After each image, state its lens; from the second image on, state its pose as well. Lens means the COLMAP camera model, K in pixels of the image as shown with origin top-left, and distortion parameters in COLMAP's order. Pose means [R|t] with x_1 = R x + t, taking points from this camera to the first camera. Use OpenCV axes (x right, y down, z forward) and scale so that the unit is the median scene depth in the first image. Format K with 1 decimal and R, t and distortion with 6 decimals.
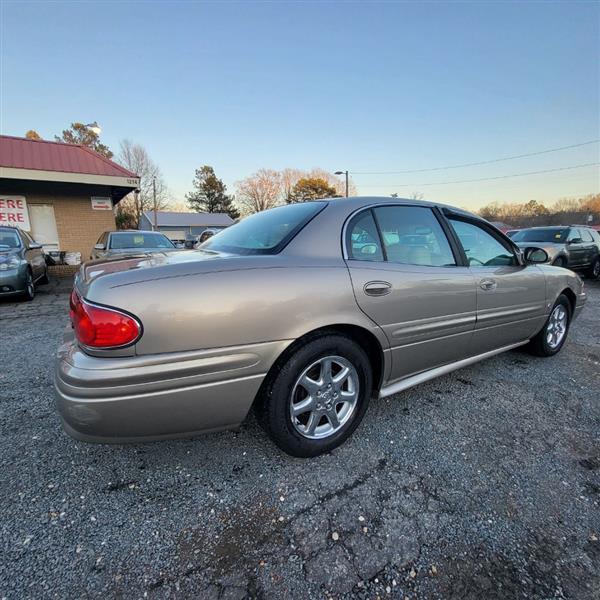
lens RADIAL K [[313.8, 0, 303.4], [0, 313.8, 298.9], [0, 0, 1]] dist [0.000561, -0.002444]
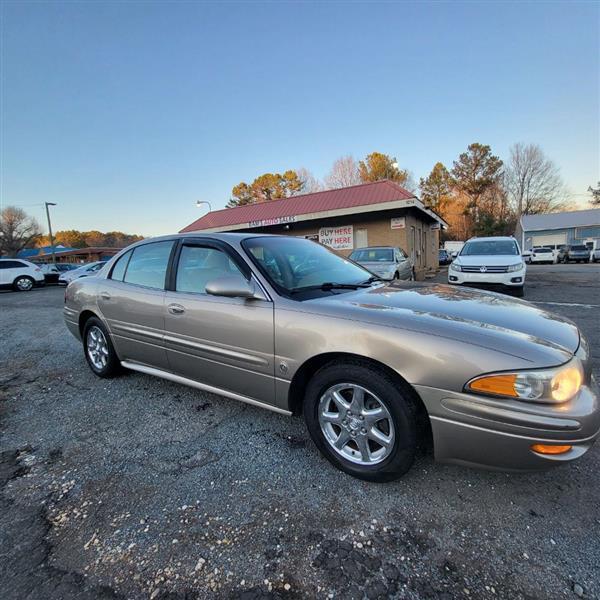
lens RADIAL K [[312.2, 0, 304.1], [0, 312.2, 299.4], [0, 0, 1]] dist [-0.002707, -0.001216]
pose [[0.408540, 0.106819, -0.906468, 0.380444], [-0.123867, 0.990429, 0.060887, -0.043978], [0.904296, 0.087407, 0.417862, 0.212961]]
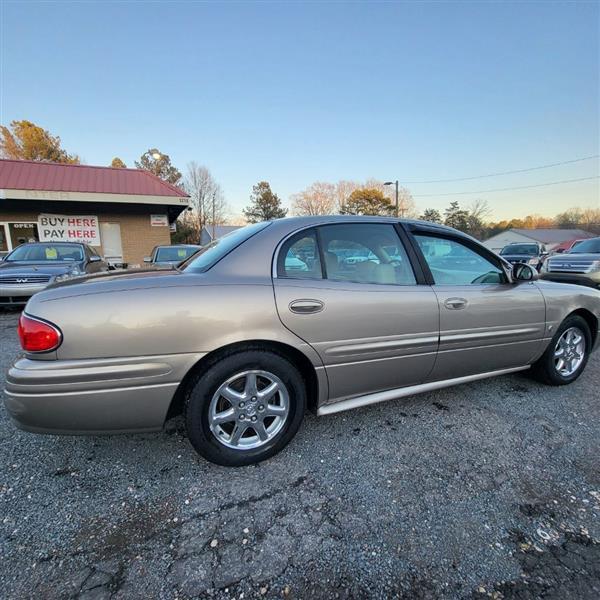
lens RADIAL K [[313.3, 0, 303.0], [0, 313.3, 299.3], [0, 0, 1]] dist [0.000149, -0.002160]
pose [[0.984916, 0.021073, -0.171747, 0.066537], [-0.026639, 0.999190, -0.030168, -0.004243], [0.170972, 0.034288, 0.984679, -0.001075]]
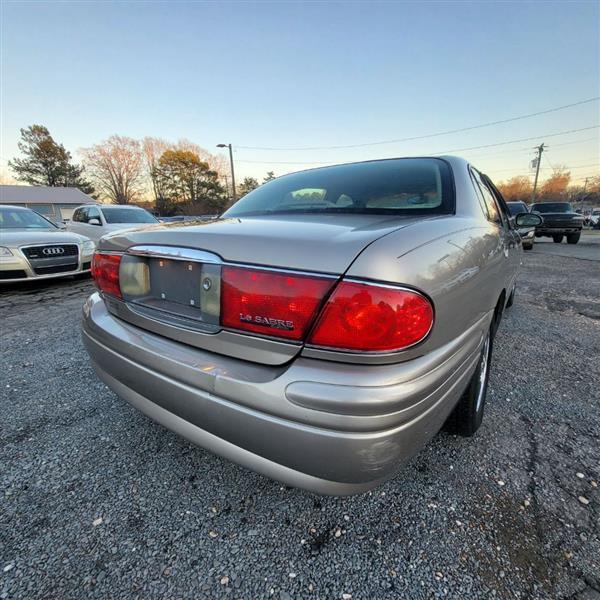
lens RADIAL K [[314.6, 0, 304.5], [0, 314.6, 298.6], [0, 0, 1]] dist [-0.001275, -0.000586]
pose [[0.925599, -0.105080, 0.363627, -0.118273], [0.082382, 0.993589, 0.077426, -0.001740], [-0.369432, -0.041710, 0.928321, 0.052327]]
